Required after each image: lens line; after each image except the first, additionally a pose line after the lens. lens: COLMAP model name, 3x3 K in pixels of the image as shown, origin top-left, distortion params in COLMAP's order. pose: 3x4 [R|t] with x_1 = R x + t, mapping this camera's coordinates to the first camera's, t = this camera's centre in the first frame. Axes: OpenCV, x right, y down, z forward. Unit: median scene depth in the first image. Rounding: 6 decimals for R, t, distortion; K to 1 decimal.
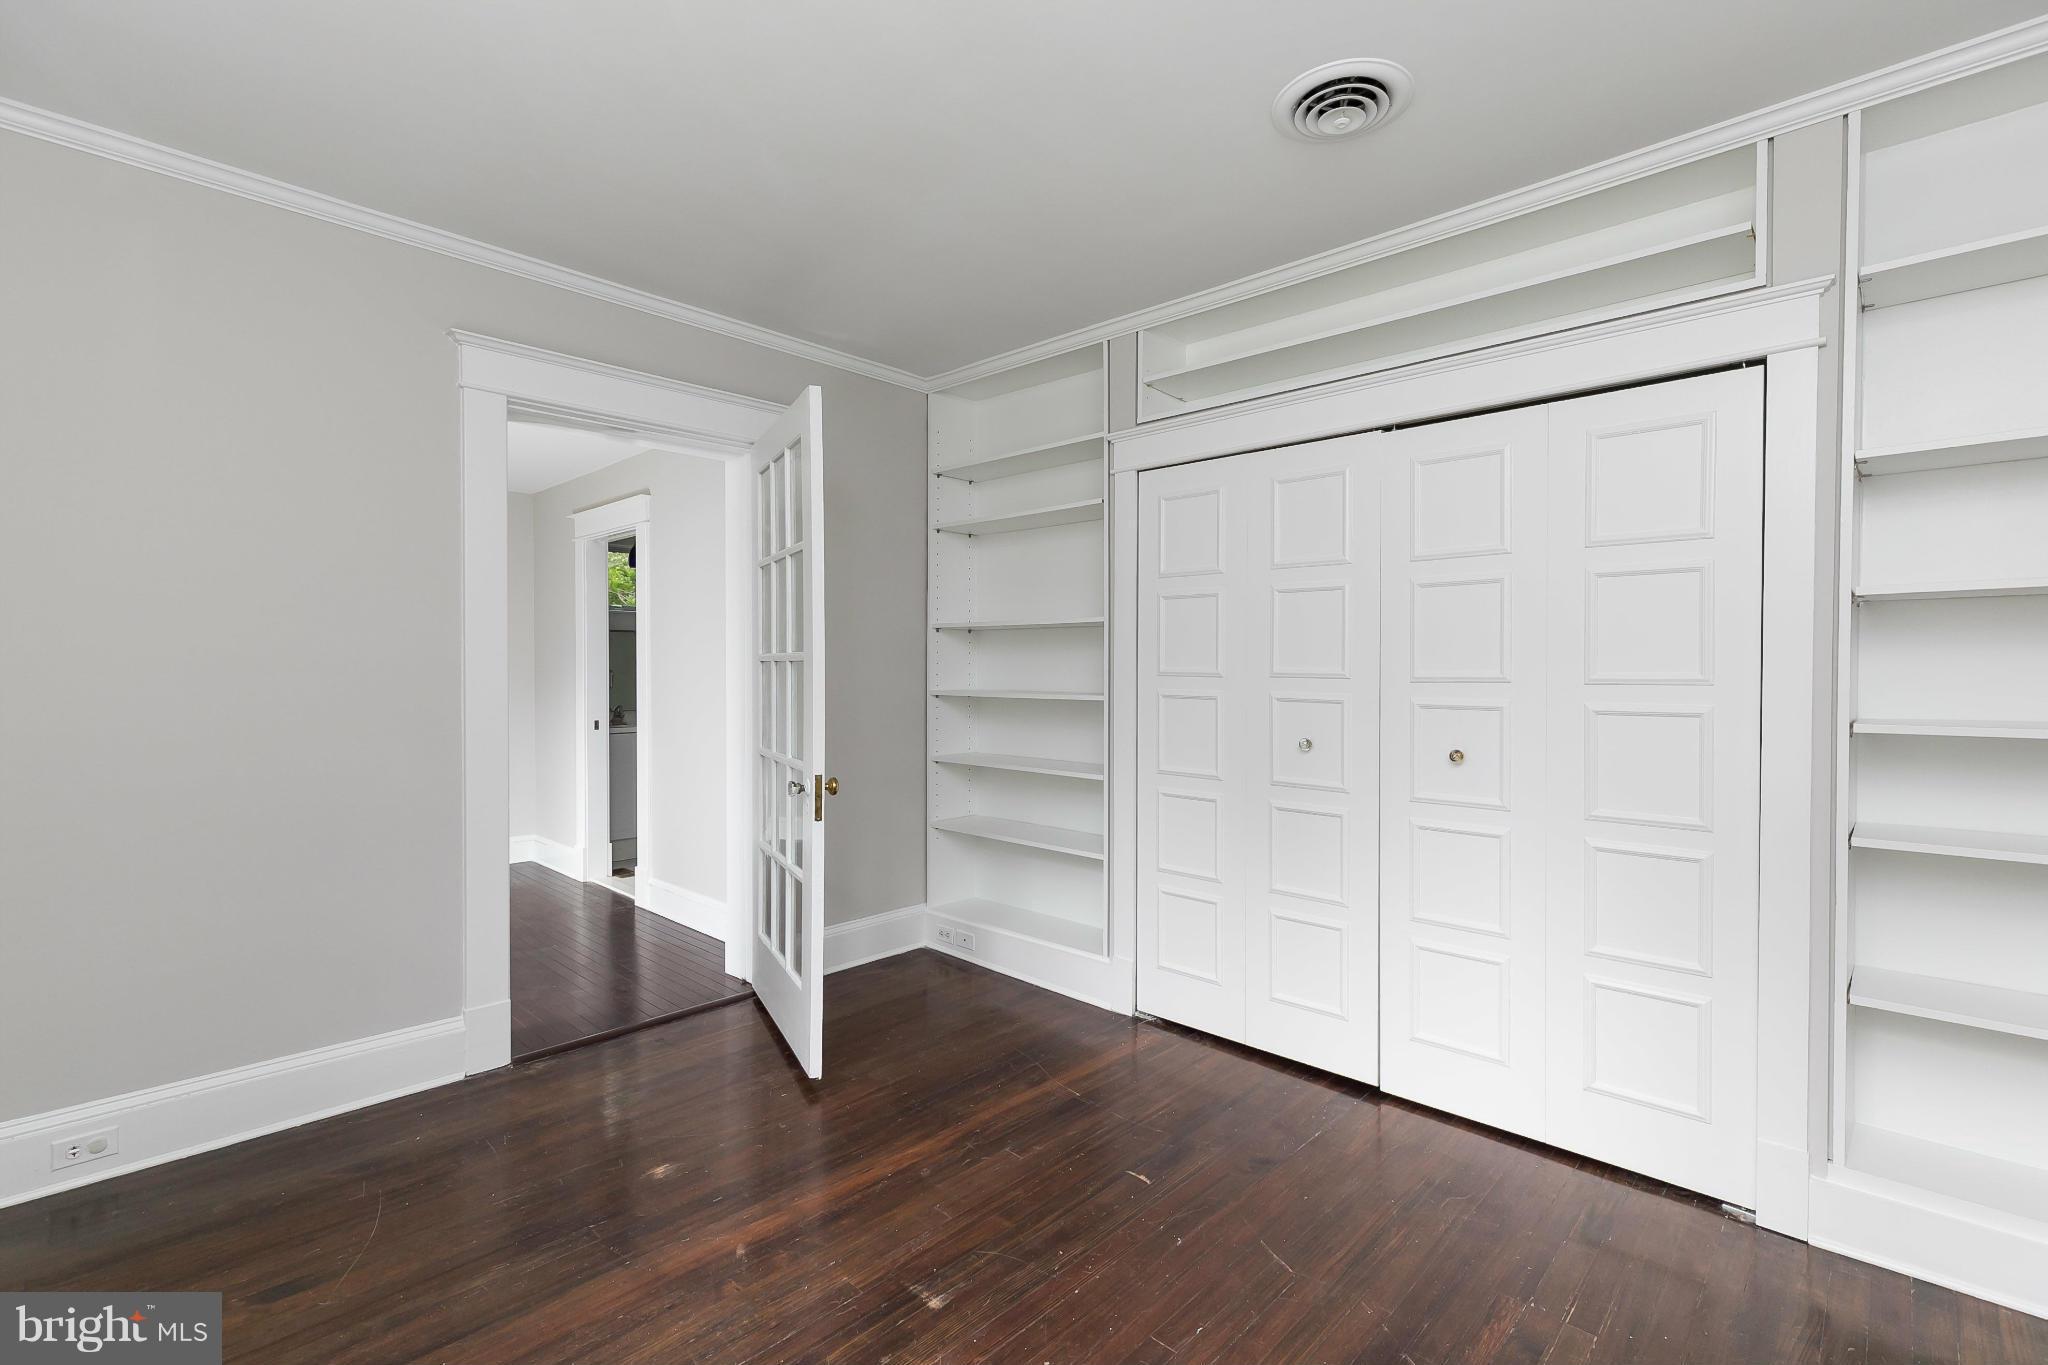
lens RADIAL K [[917.0, 0, 1028.9], [0, 917.0, 681.7], [0, 0, 1]] dist [0.006408, -0.000550]
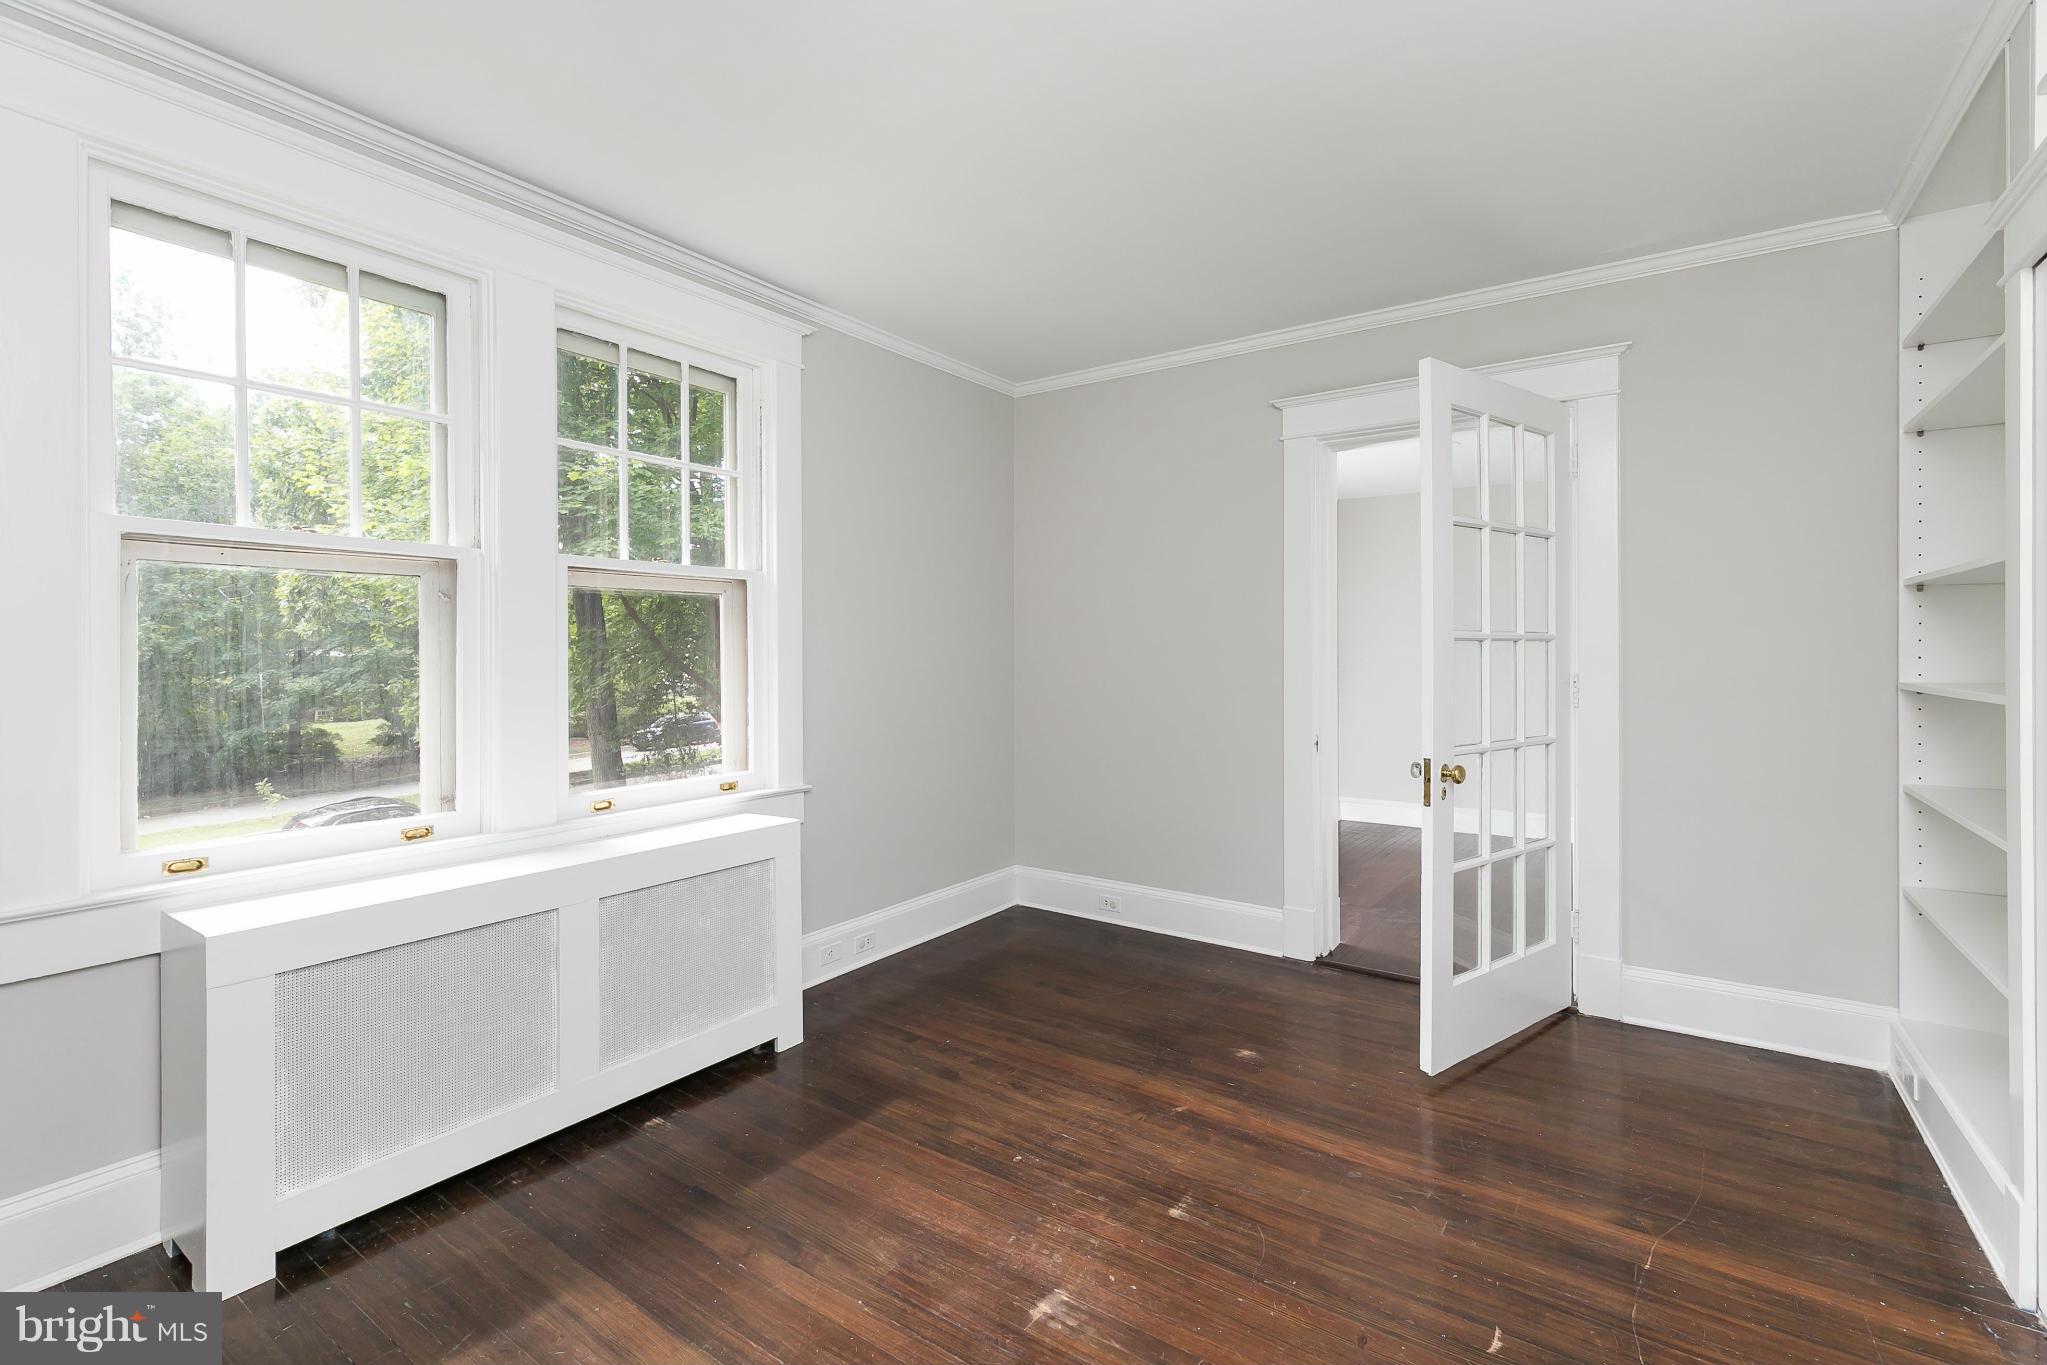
lens RADIAL K [[916.5, 0, 1023.2], [0, 916.5, 667.3], [0, 0, 1]] dist [0.006408, -0.000550]
pose [[0.148636, 0.013383, -0.988801, 0.807657], [-0.006222, 0.999901, 0.012598, -0.006883], [0.988872, 0.004280, 0.148705, 0.530469]]
